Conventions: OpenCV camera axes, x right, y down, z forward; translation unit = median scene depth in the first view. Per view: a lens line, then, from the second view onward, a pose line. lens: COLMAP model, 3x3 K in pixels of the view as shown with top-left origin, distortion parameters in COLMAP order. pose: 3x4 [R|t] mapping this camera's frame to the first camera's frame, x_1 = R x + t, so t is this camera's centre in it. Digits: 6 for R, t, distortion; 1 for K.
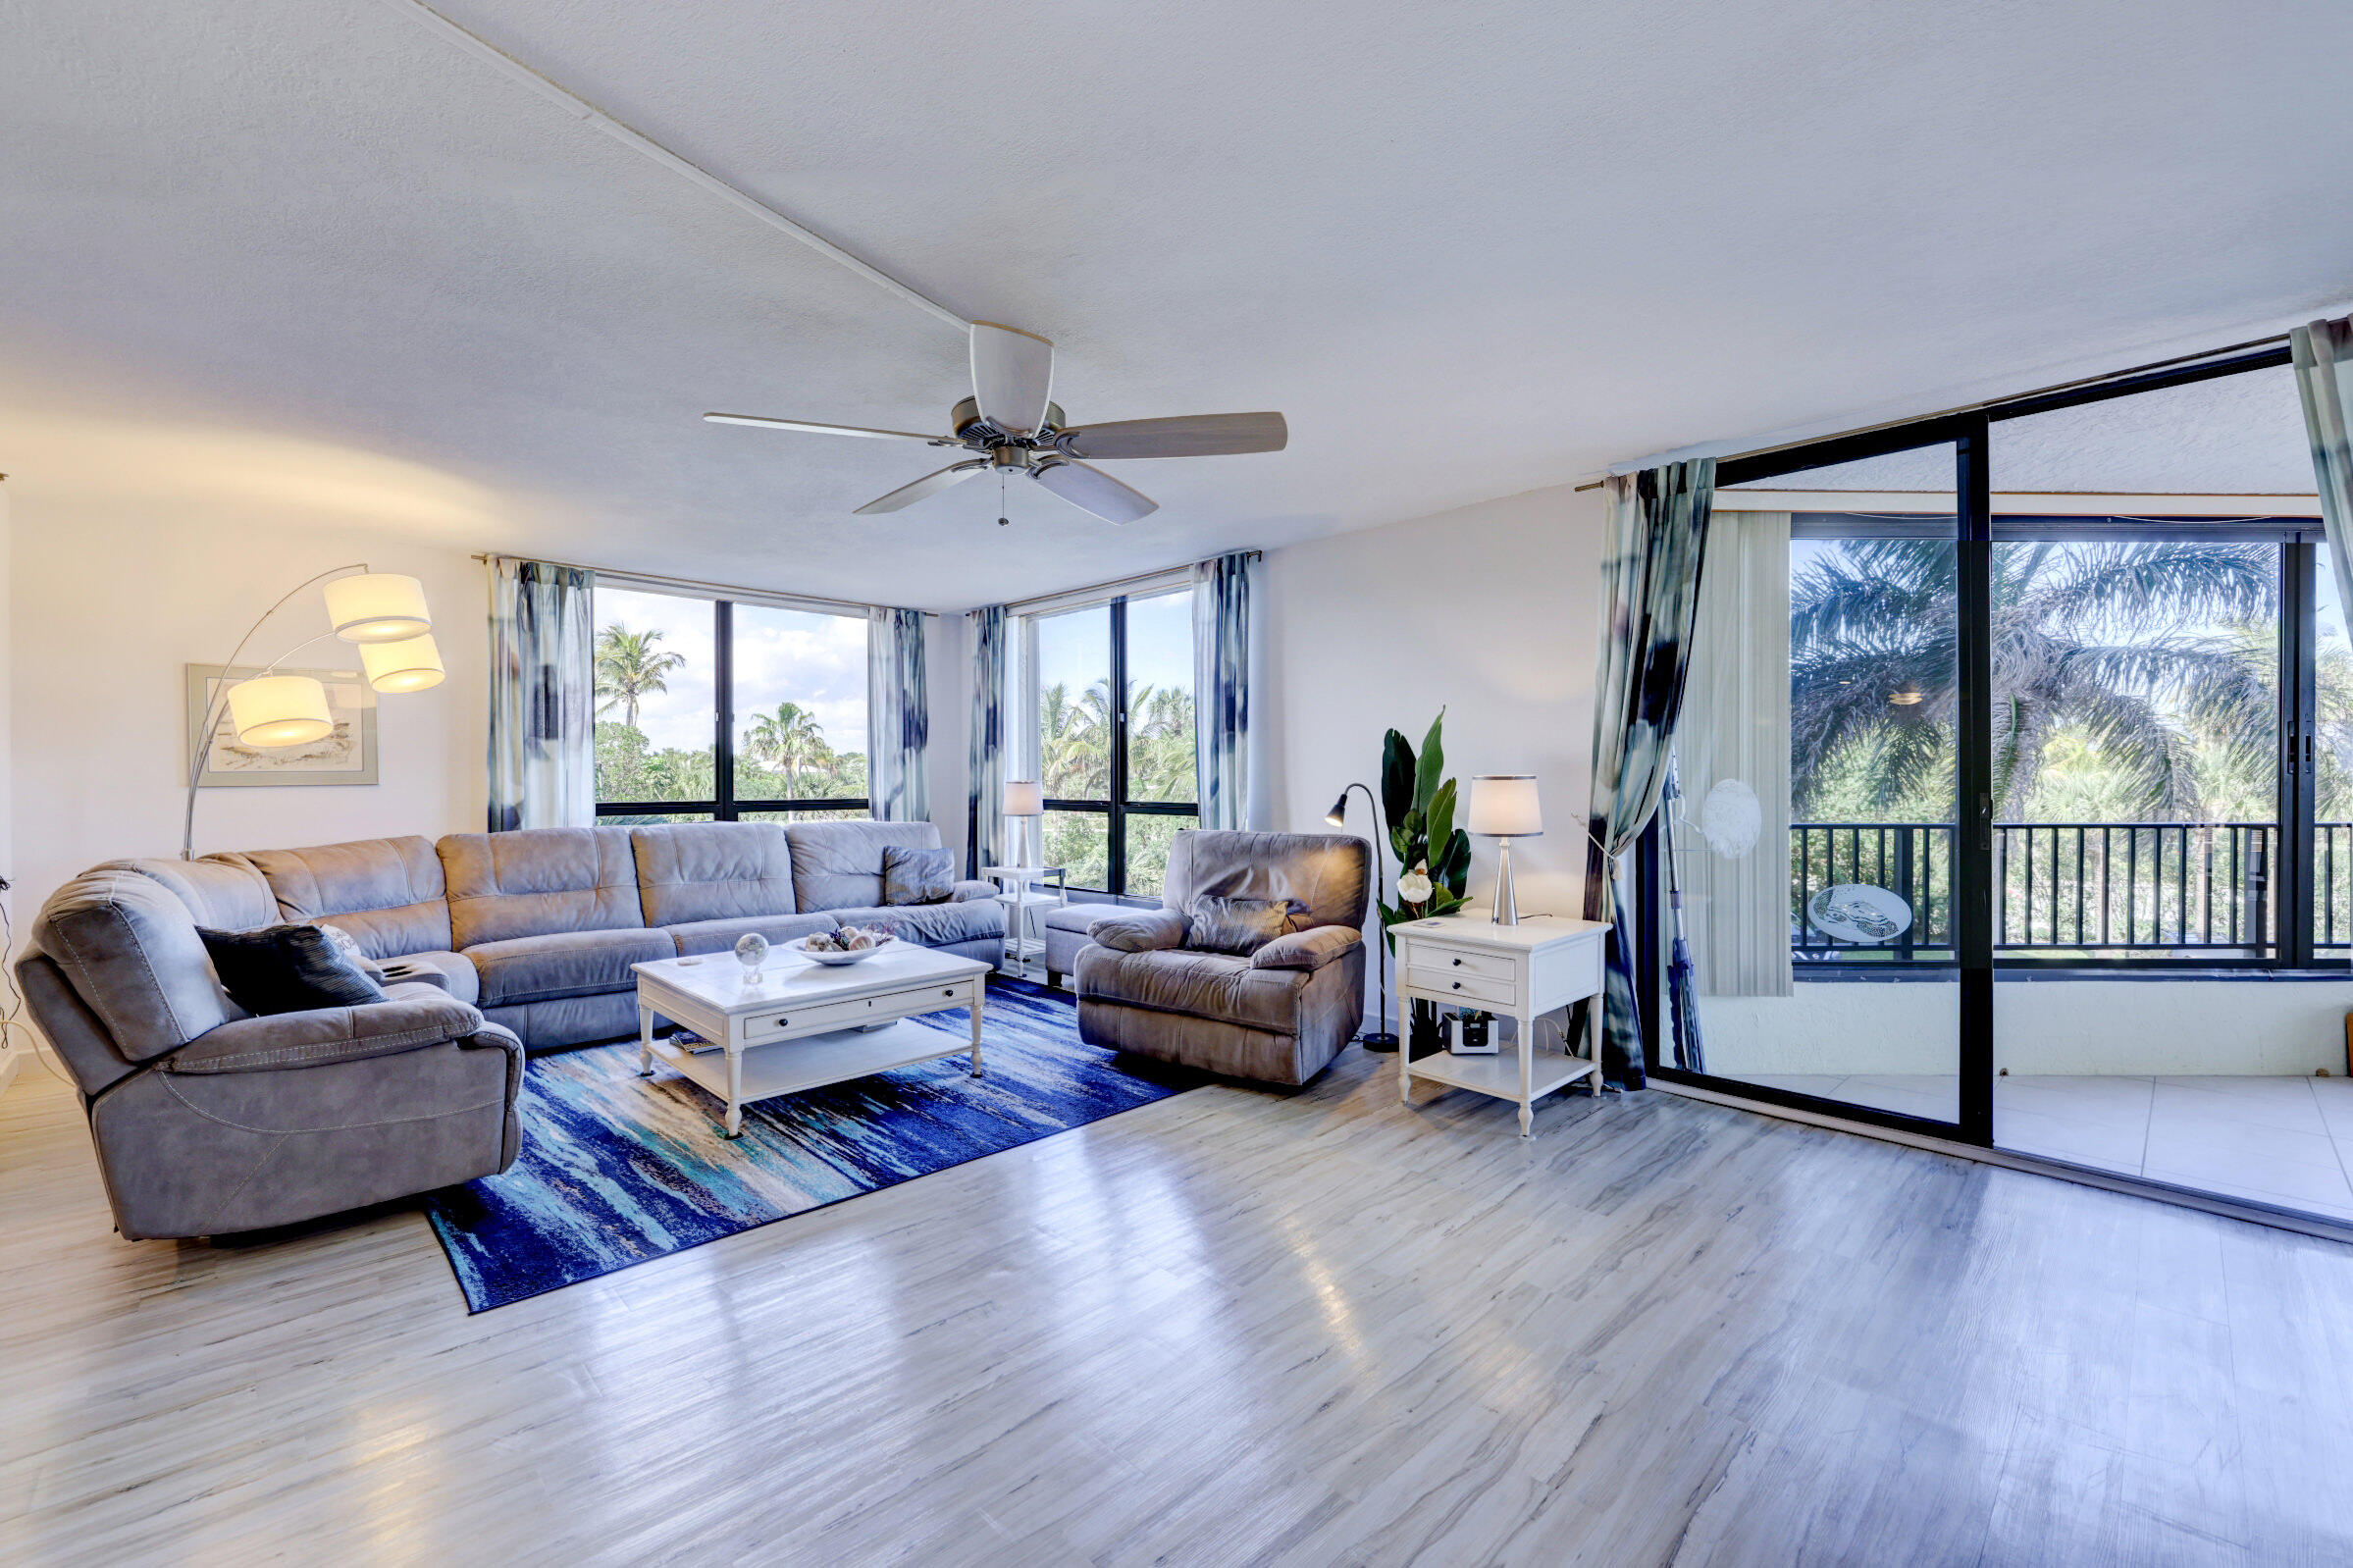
lens RADIAL K [[979.4, 0, 1177.7], [0, 979.4, 774.9], [0, 0, 1]] dist [-0.000700, 0.000079]
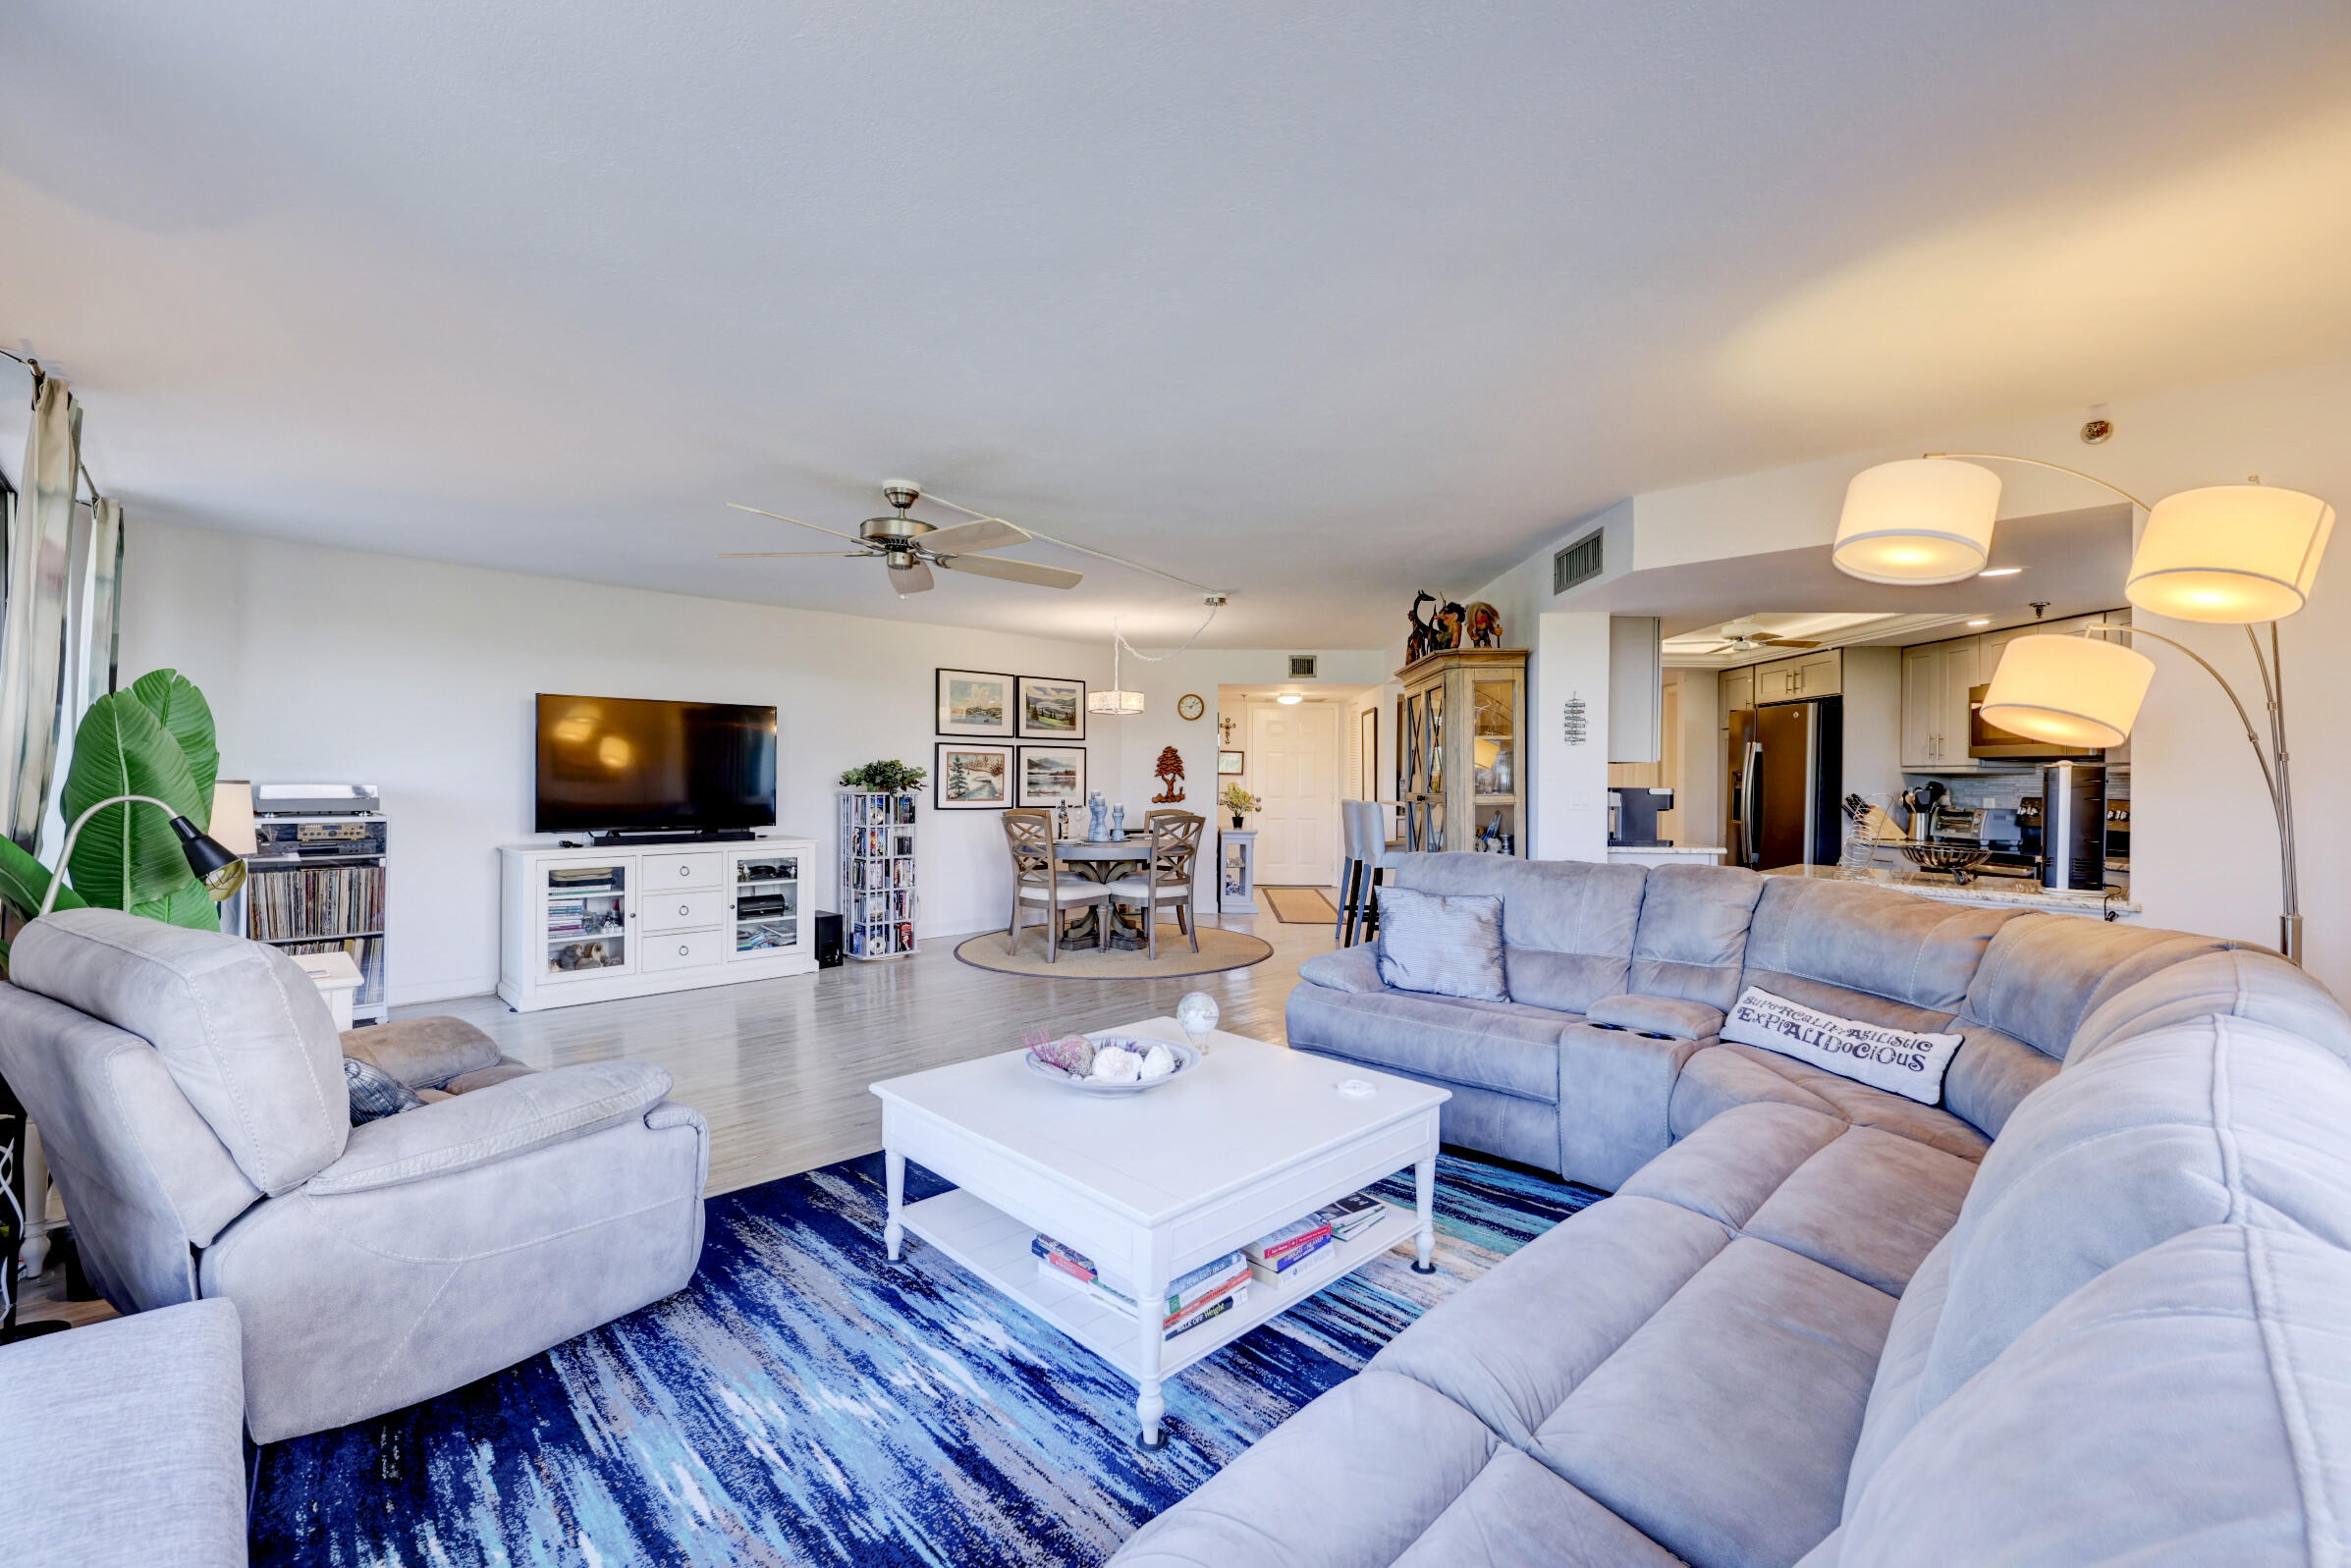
lens RADIAL K [[976.5, 0, 1172.8], [0, 976.5, 778.9], [0, 0, 1]] dist [-0.002787, 0.000226]
pose [[-0.999976, -0.006804, 0.000961, -0.395090], [-0.006802, 0.999973, 0.002720, -0.005947], [-0.000980, 0.002714, -0.999996, 1.678133]]
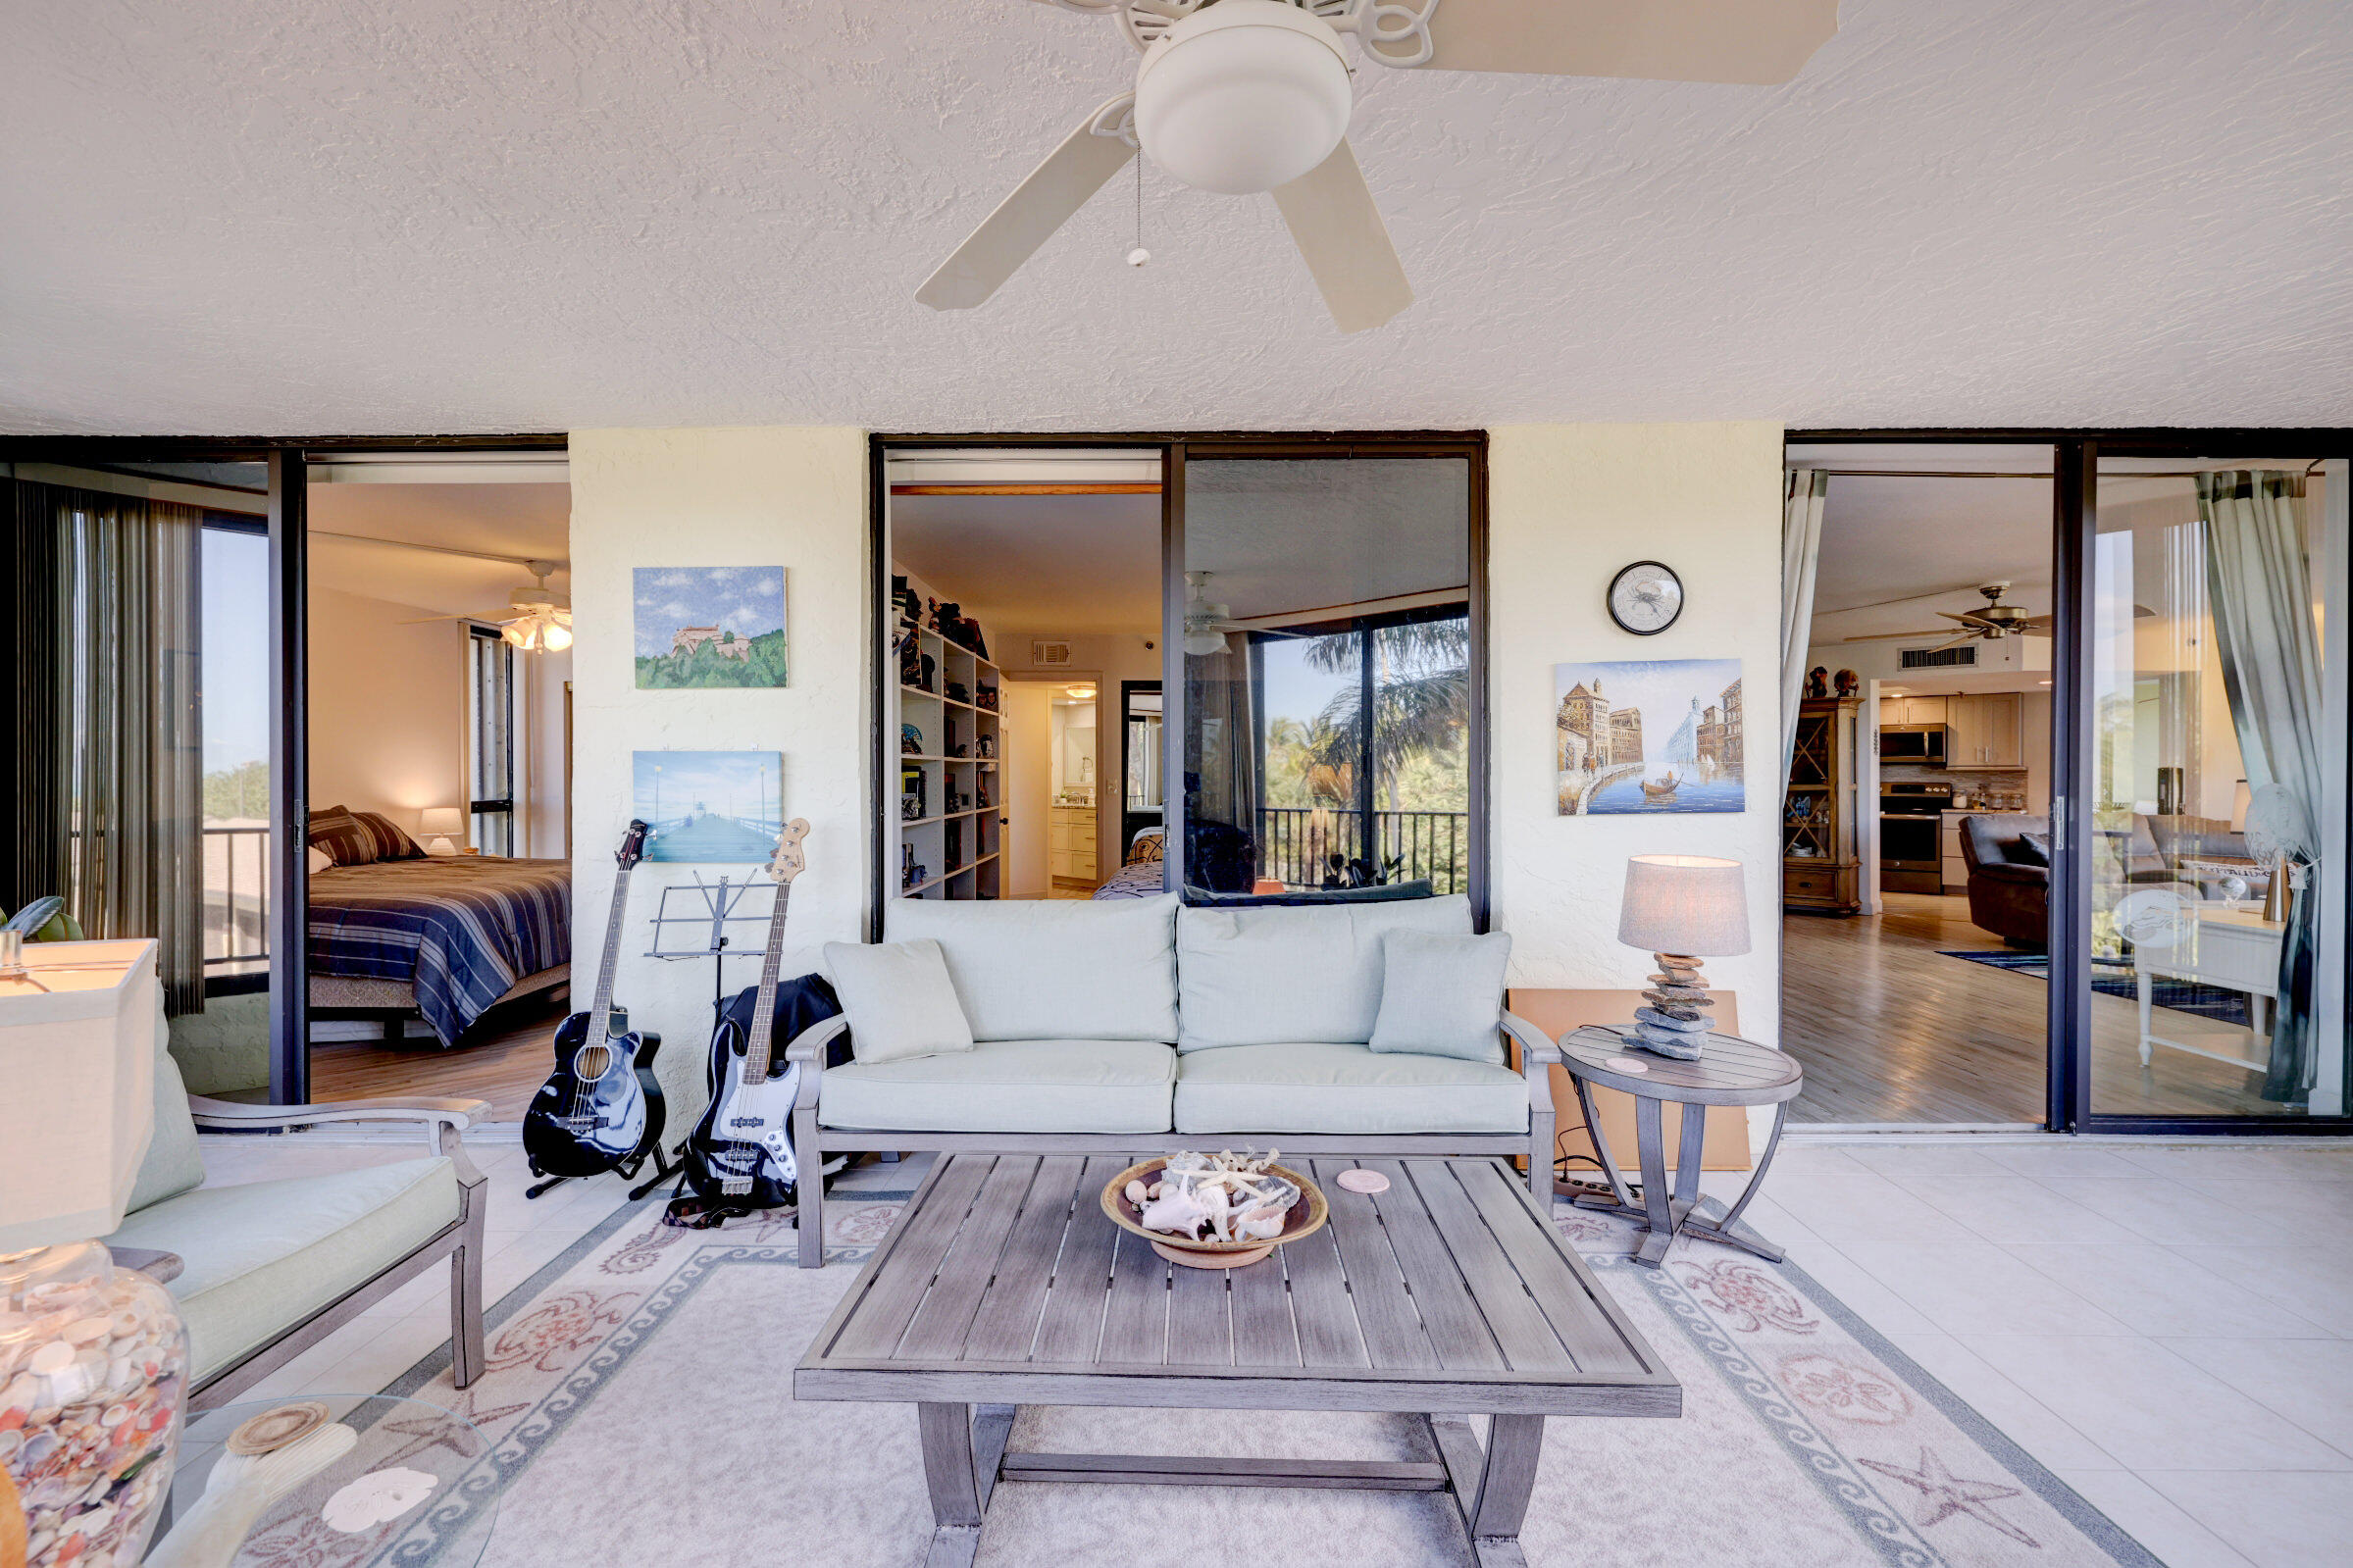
lens RADIAL K [[983.3, 0, 1185.3], [0, 983.3, 778.7], [0, 0, 1]] dist [0.000689, 0.000302]
pose [[-0.709426, 0.002752, -0.704774, 1.823673], [-0.000530, 0.999990, 0.004438, -0.005571], [0.704780, 0.003522, -0.709418, 0.886399]]
